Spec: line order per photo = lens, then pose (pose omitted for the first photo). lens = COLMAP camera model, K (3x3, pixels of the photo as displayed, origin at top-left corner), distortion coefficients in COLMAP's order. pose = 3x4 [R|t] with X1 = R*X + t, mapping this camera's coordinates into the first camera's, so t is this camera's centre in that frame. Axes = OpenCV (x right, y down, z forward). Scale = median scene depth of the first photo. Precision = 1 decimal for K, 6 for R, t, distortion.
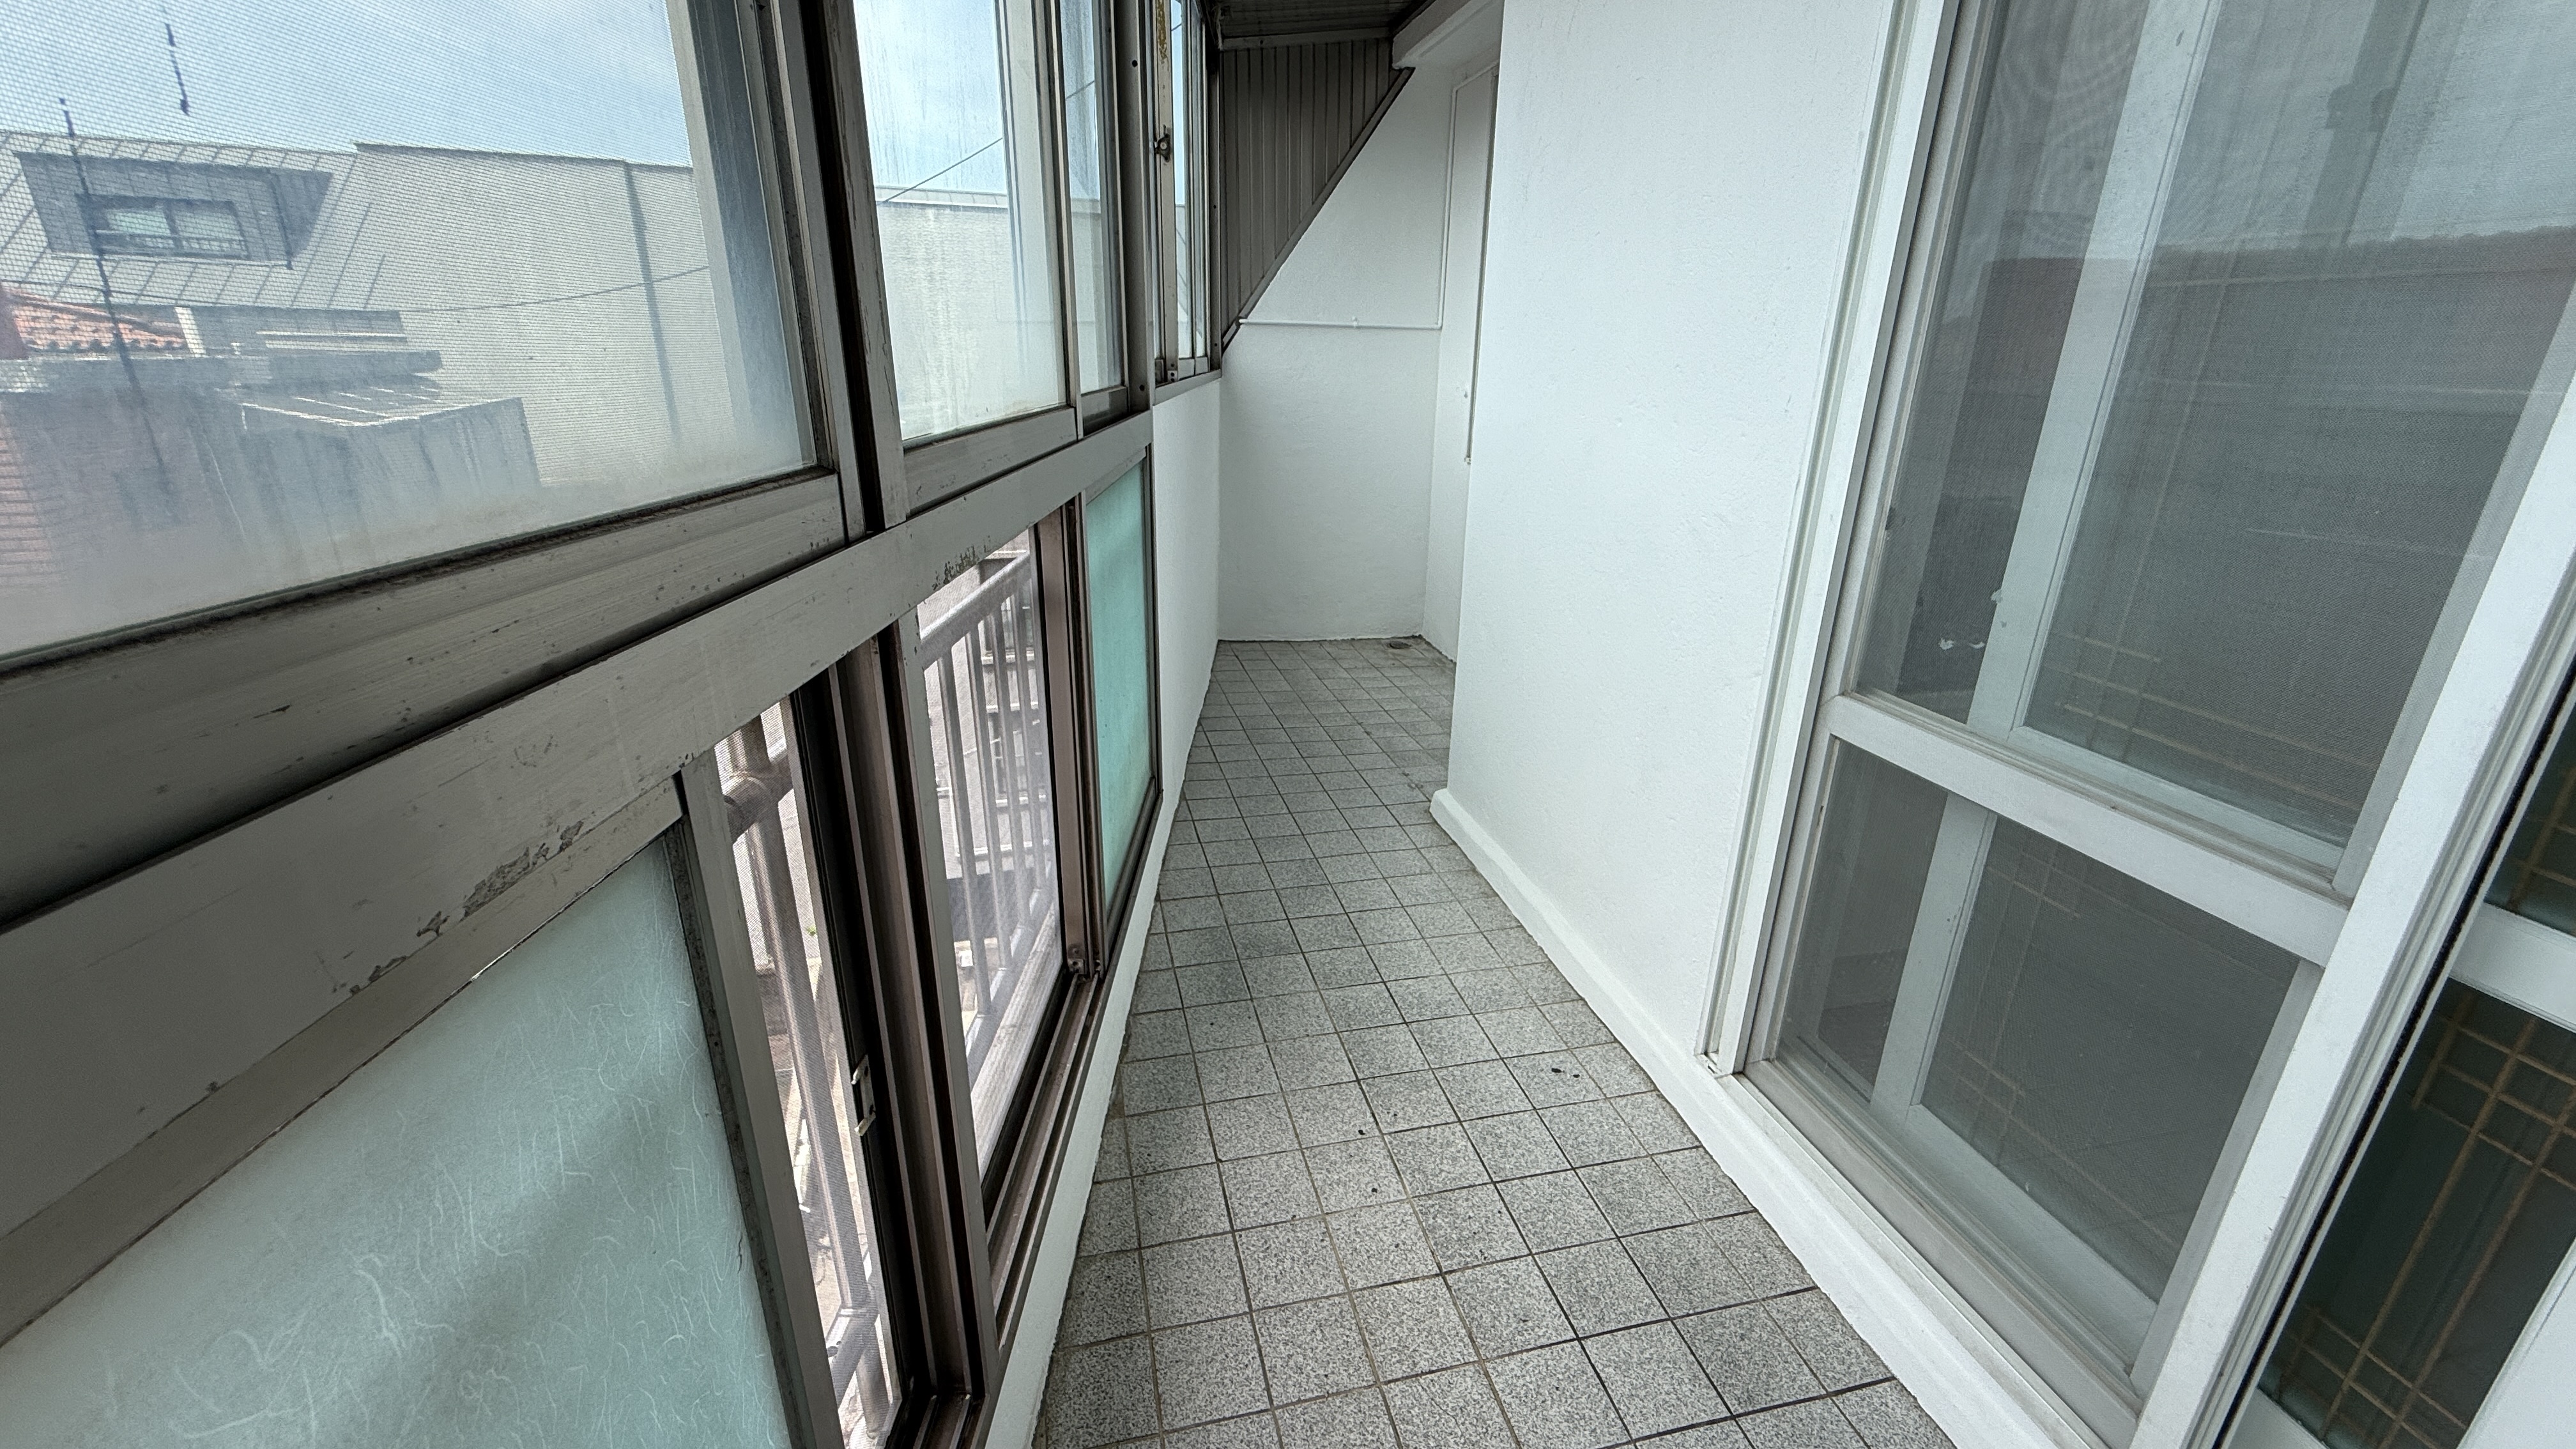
lens RADIAL K [[1006.8, 0, 1288.0], [0, 1006.8, 724.5], [0, 0, 1]] dist [0.000469, 0.000049]
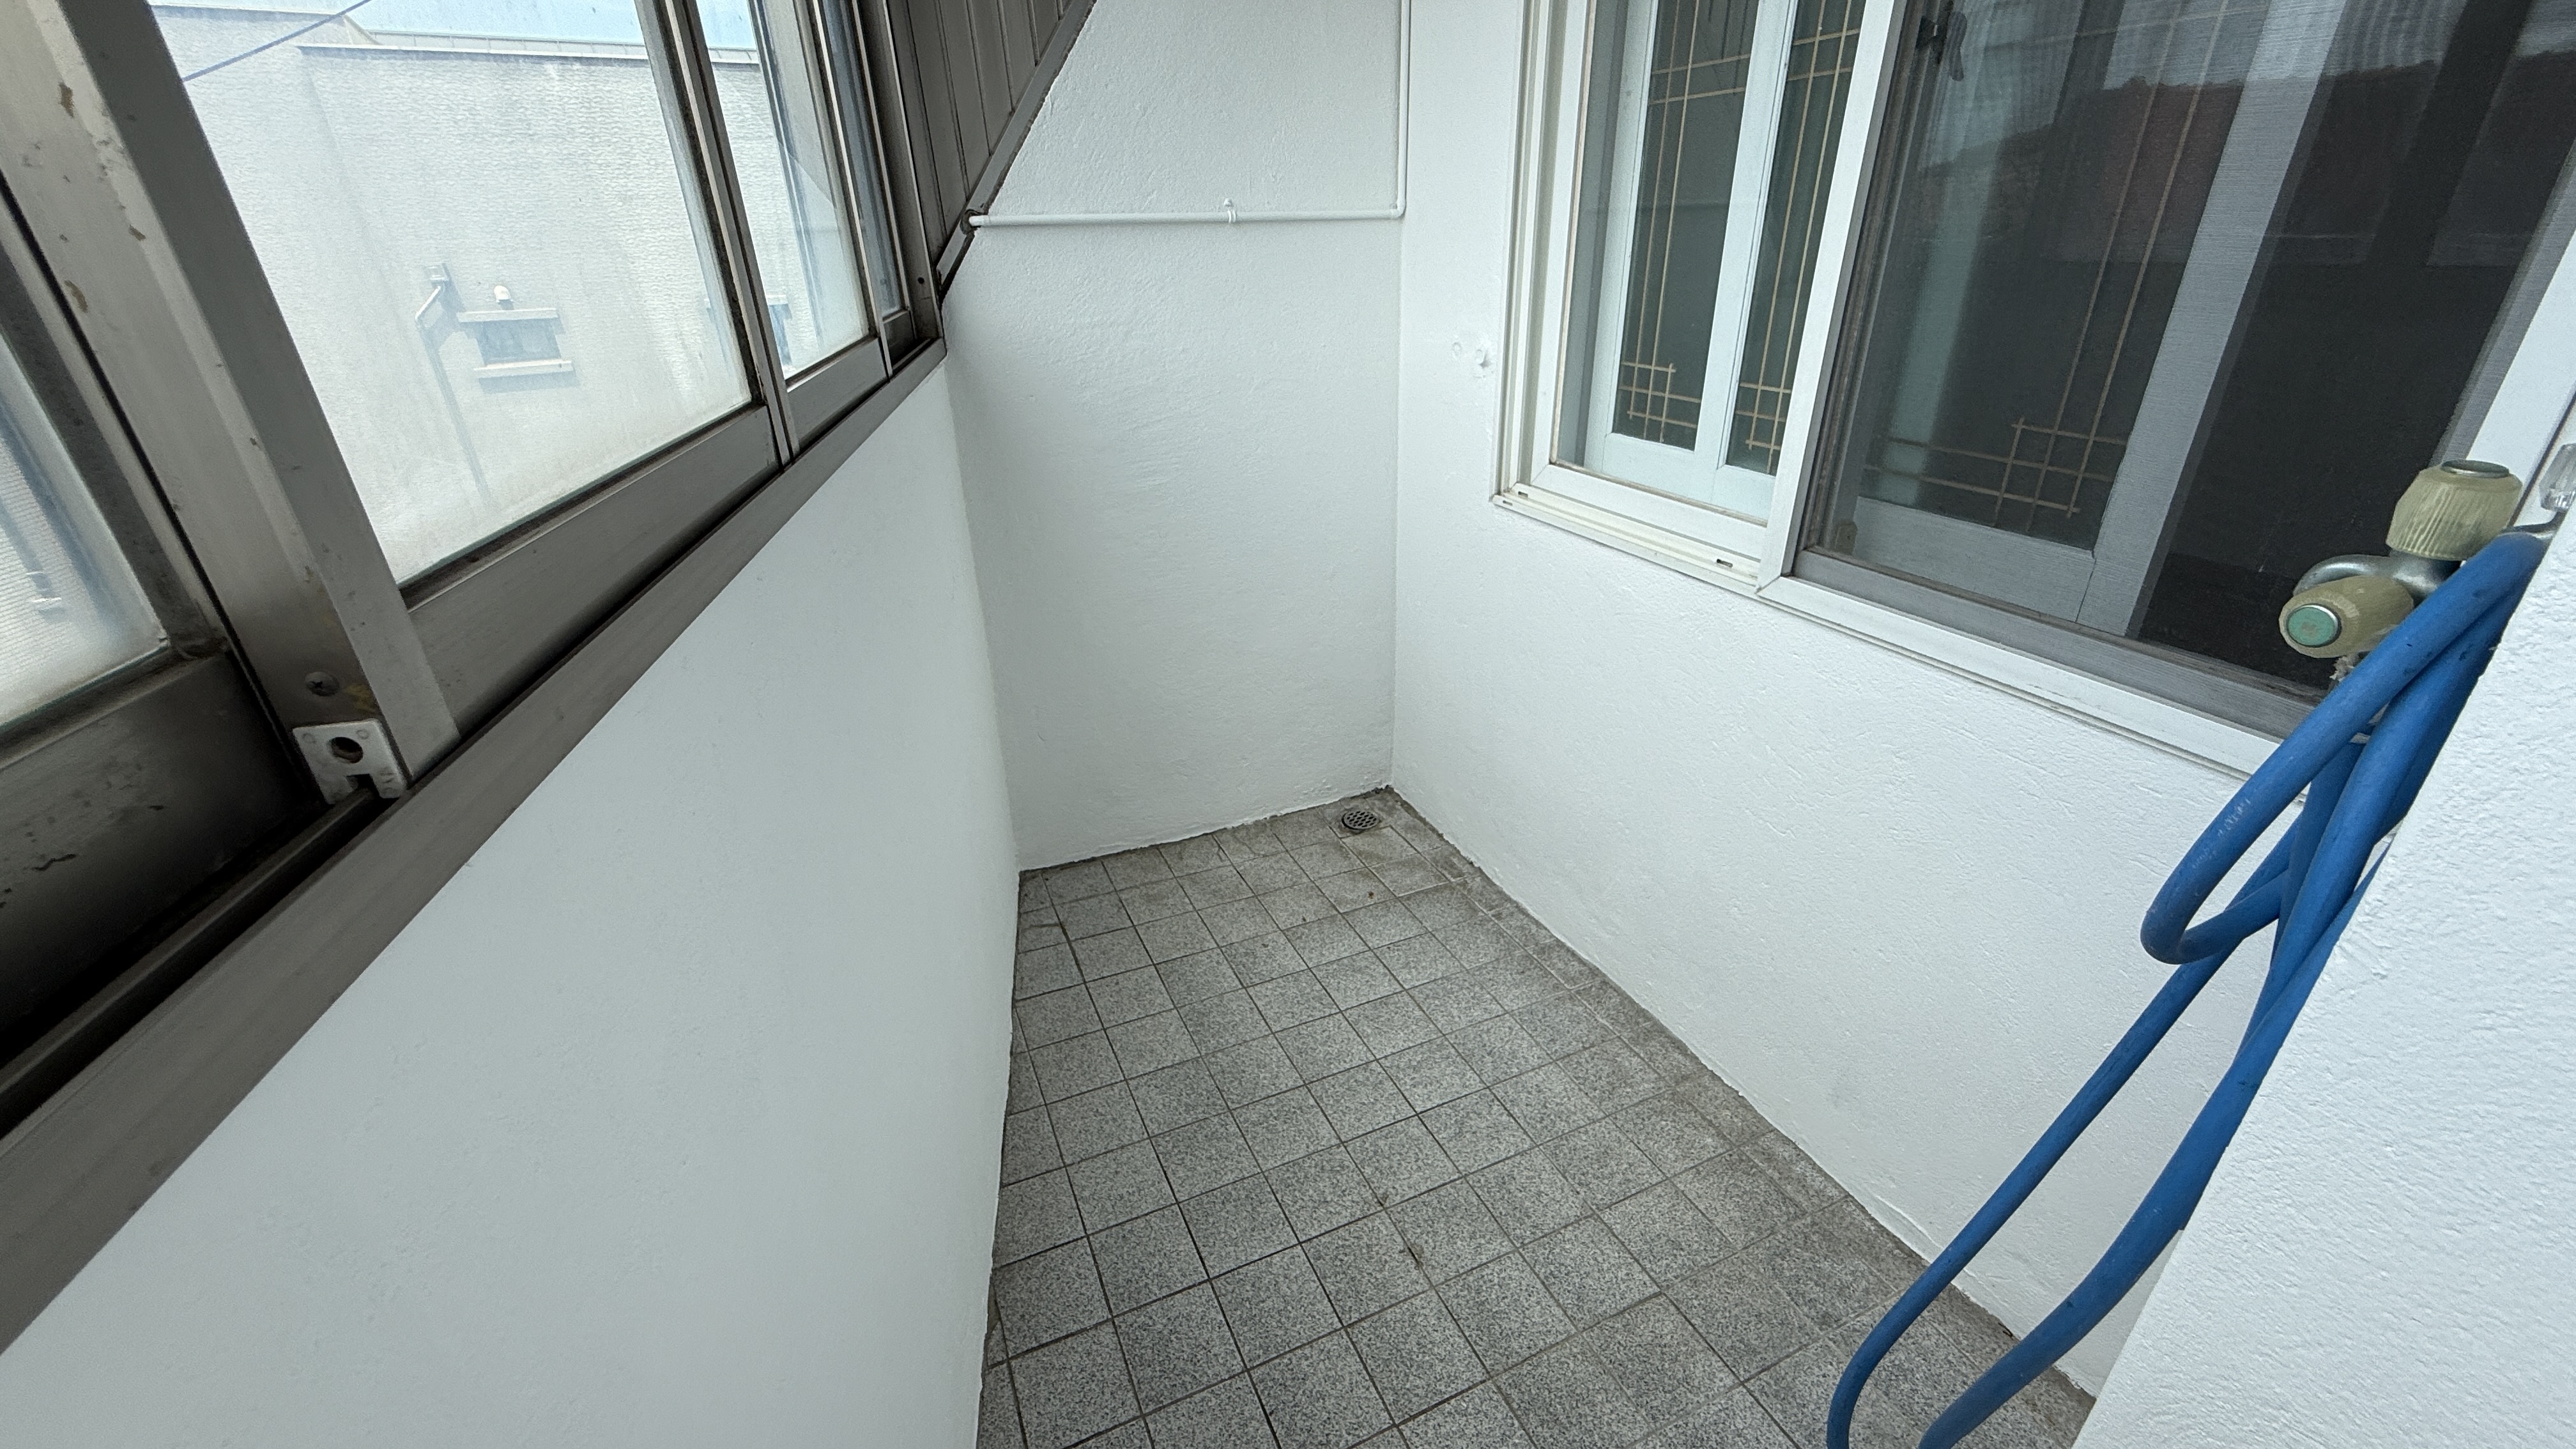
lens RADIAL K [[1006.8, 0, 1288.0], [0, 1006.8, 724.5], [0, 0, 1]] dist [0.000469, 0.000049]
pose [[0.980010, -0.119599, 0.158989, -0.008914], [0.103082, 0.988750, 0.108384, -0.202415], [-0.170163, -0.089828, 0.981313, 0.491367]]
